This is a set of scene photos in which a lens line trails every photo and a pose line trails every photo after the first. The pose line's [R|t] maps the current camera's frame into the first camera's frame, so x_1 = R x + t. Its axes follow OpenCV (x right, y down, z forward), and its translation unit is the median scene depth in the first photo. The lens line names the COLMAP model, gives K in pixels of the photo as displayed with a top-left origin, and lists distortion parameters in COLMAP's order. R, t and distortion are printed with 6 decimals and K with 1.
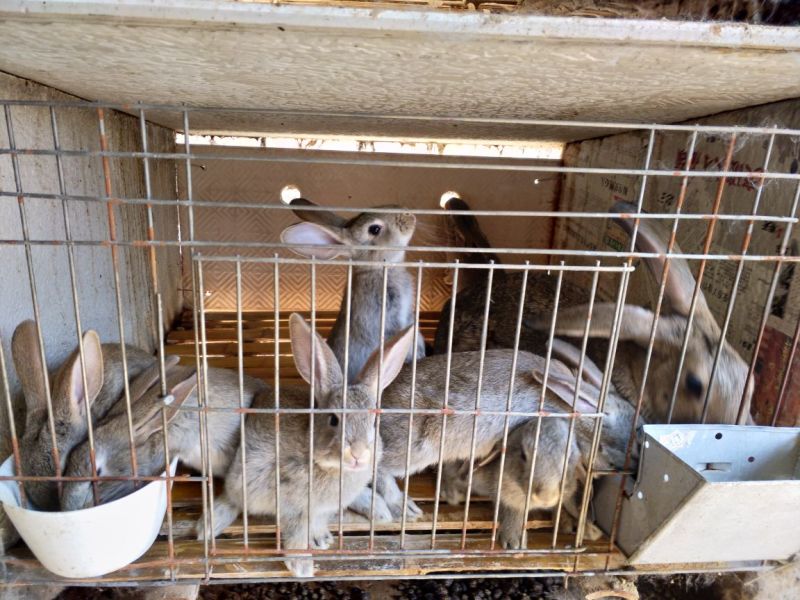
lens RADIAL K [[604.1, 0, 397.9], [0, 604.1, 300.2], [0, 0, 1]] dist [0.023866, -0.004519]
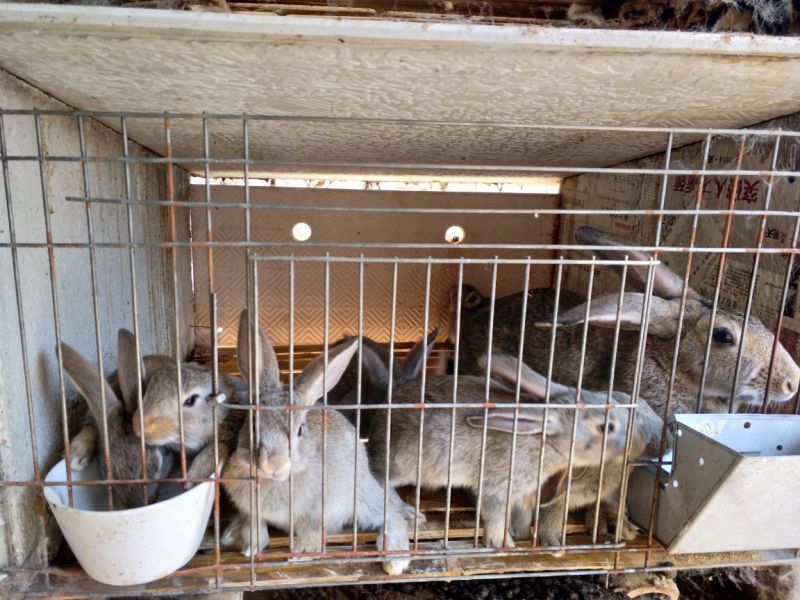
lens RADIAL K [[604.1, 0, 399.9], [0, 604.1, 298.4], [0, 0, 1]] dist [0.023866, -0.004519]
pose [[0.999353, -0.022480, 0.028087, -0.094673], [0.025049, 0.995186, -0.094746, 0.096151], [-0.025821, 0.095388, 0.995105, -0.044932]]
